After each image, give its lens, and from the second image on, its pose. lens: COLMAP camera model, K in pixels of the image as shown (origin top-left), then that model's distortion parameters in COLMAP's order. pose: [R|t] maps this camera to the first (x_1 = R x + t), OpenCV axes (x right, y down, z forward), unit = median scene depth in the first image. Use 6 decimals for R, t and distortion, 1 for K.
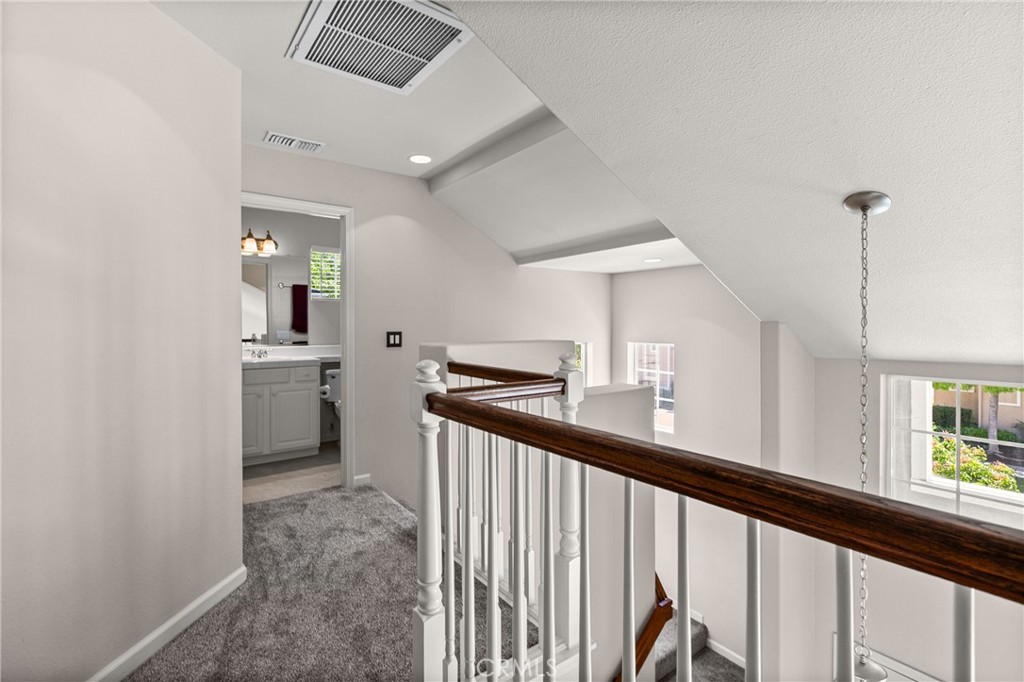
lens RADIAL K [[467.3, 0, 510.7], [0, 467.3, 336.1], [0, 0, 1]] dist [-0.000722, 0.000016]
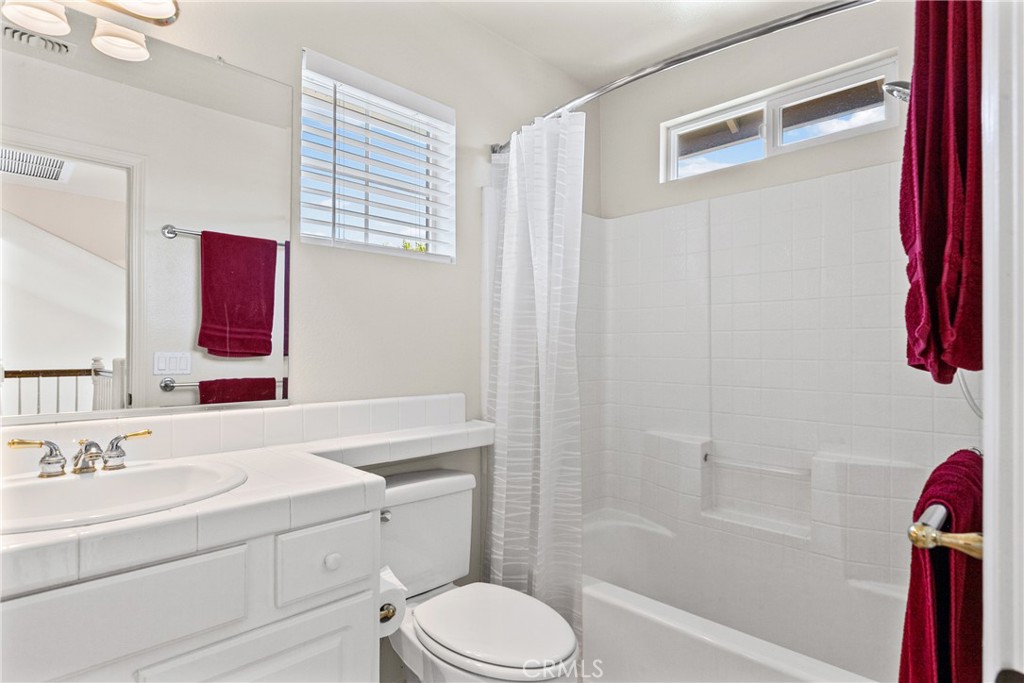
lens RADIAL K [[546.3, 0, 513.7], [0, 546.3, 344.7], [0, 0, 1]] dist [0.003901, 0.000349]
pose [[0.991087, 0.003665, 0.133164, -0.213180], [-0.000147, 0.999651, -0.026423, -0.004260], [-0.133214, 0.026168, 0.990742, 0.410149]]
